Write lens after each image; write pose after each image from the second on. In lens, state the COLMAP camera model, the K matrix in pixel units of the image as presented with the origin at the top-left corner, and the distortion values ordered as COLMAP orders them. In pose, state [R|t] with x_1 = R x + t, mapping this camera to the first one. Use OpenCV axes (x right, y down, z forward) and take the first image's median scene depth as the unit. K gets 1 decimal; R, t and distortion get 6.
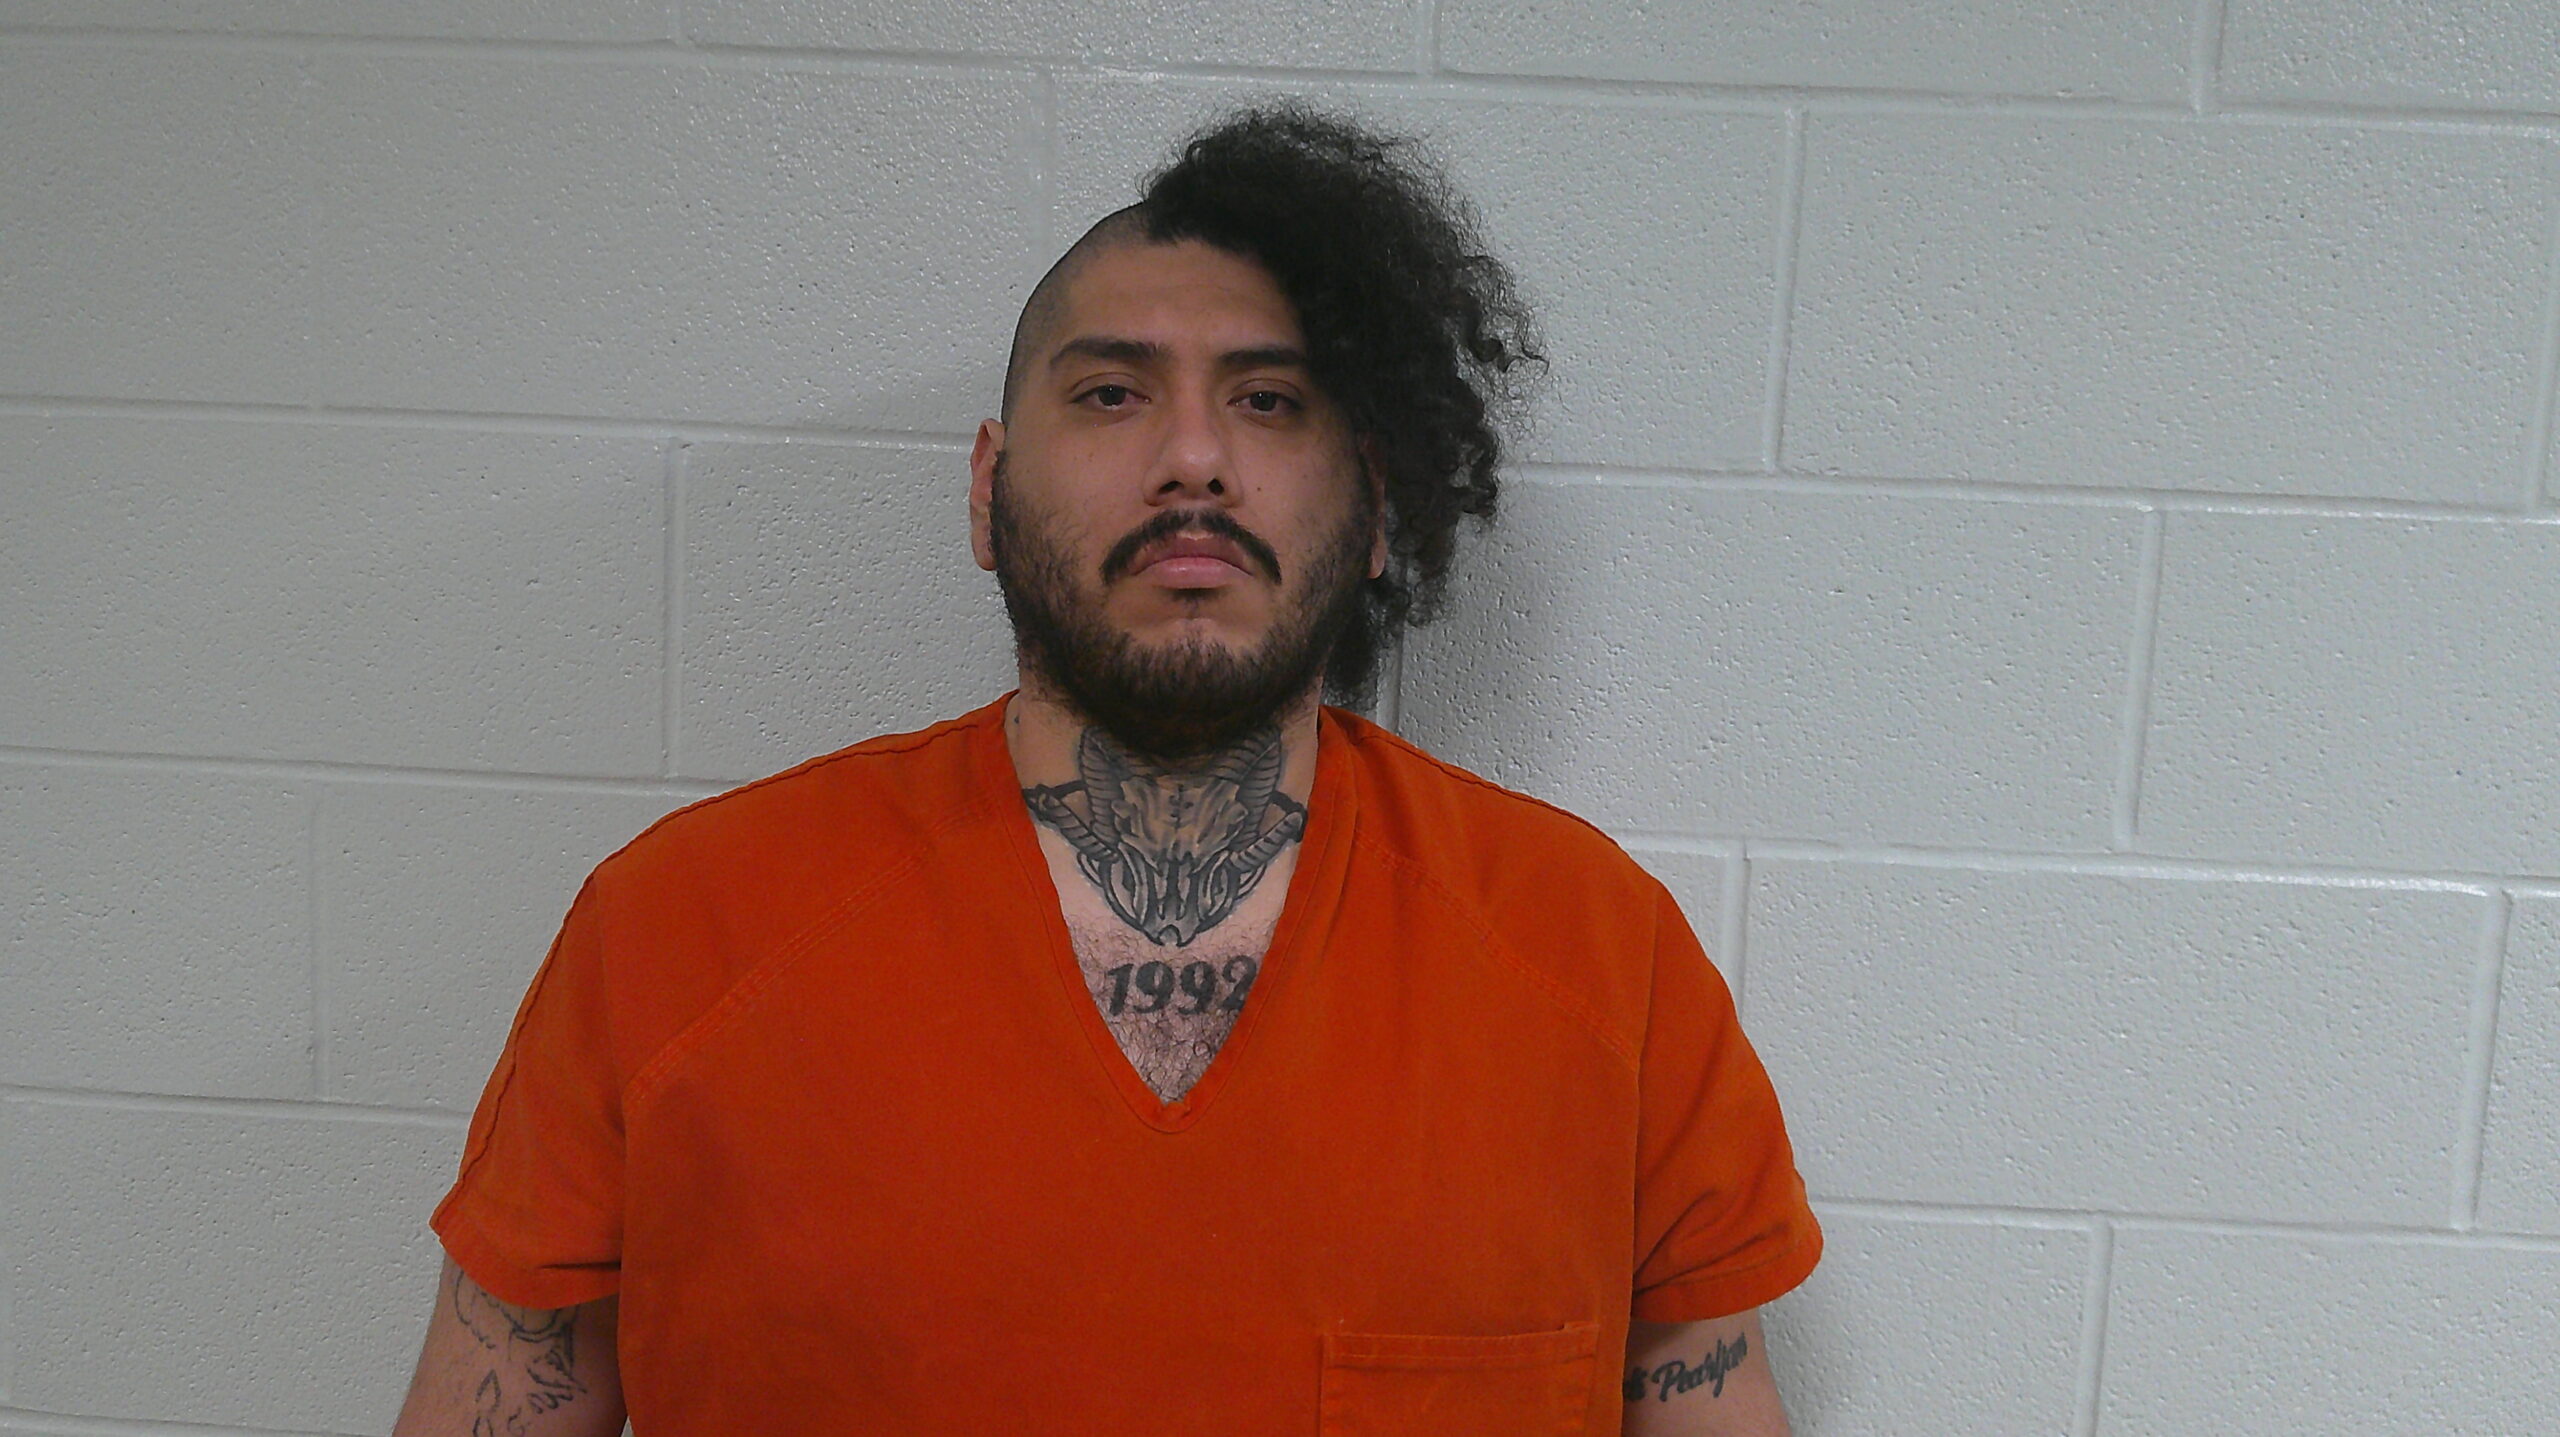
lens RADIAL K [[1542.6, 0, 1261.2], [0, 1542.6, 637.7], [0, 0, 1]] dist [0.060907, -0.042017]
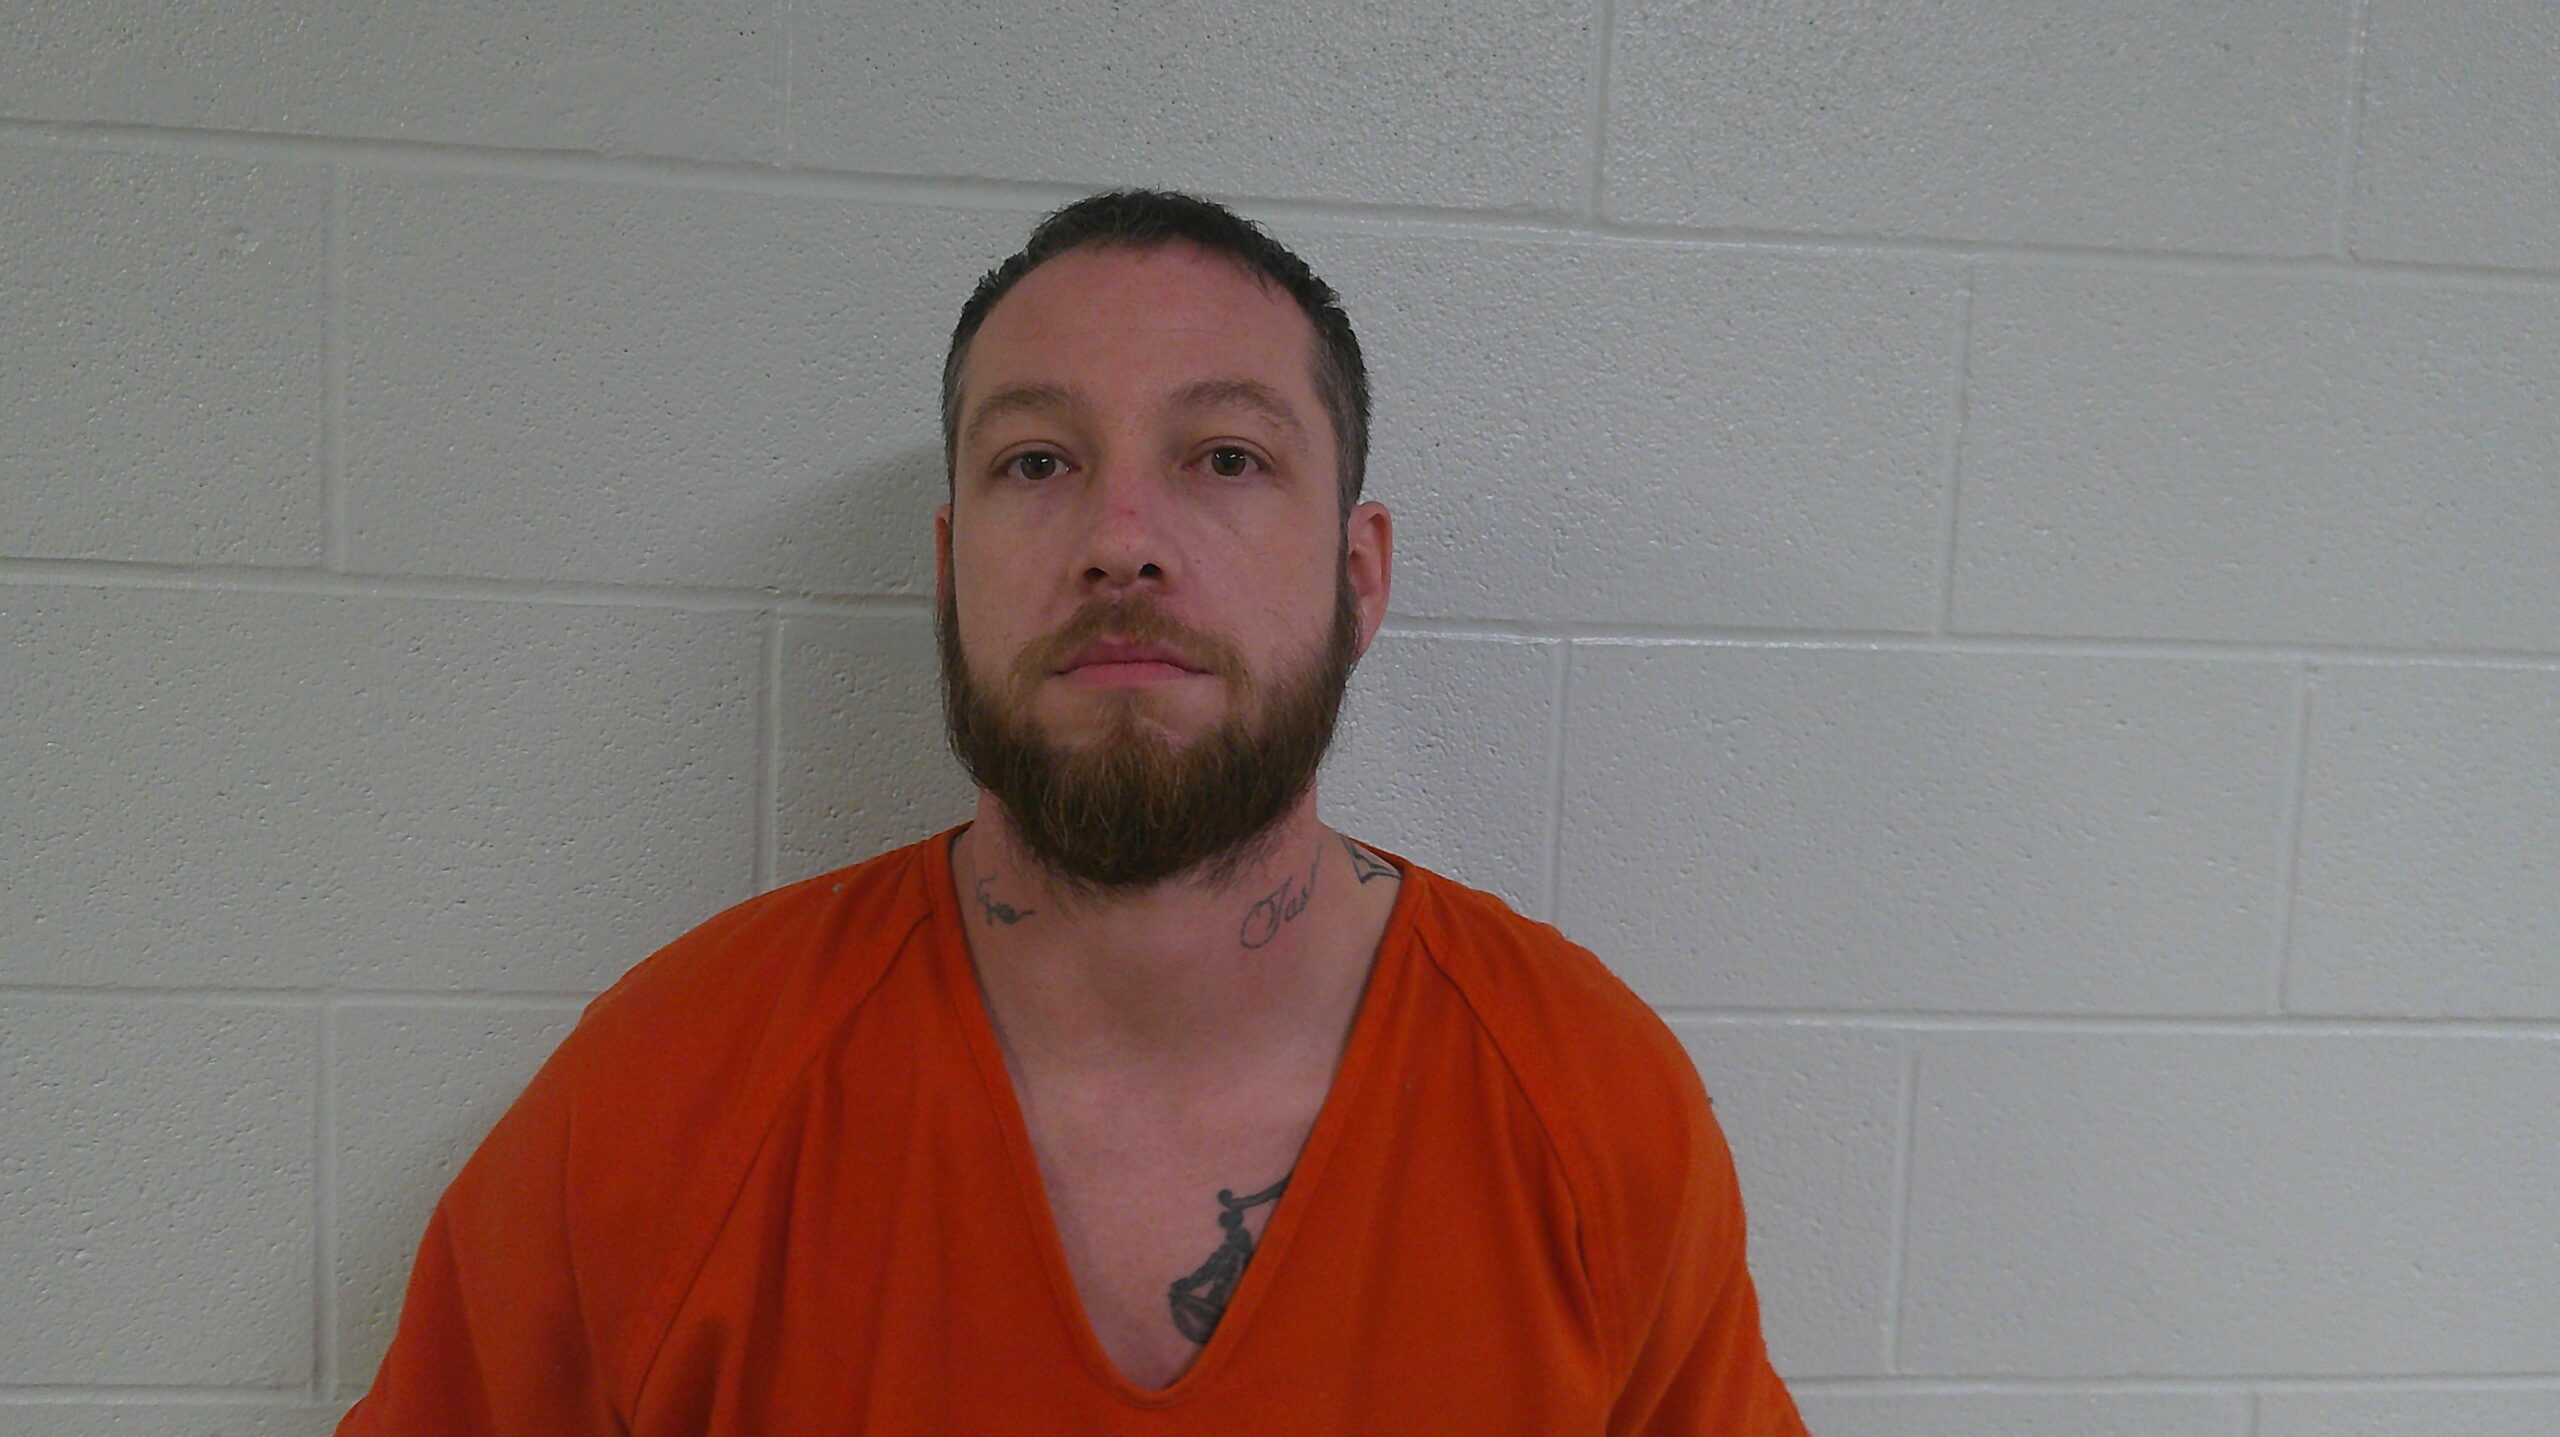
lens RADIAL K [[1542.6, 0, 1215.0], [0, 1542.6, 663.3], [0, 0, 1]] dist [0.060907, -0.042017]
pose [[0.987256, -0.015459, 0.158390, -1.196505], [0.017873, 0.999745, -0.013832, -0.126188], [-0.158136, 0.016486, 0.987280, 0.149403]]
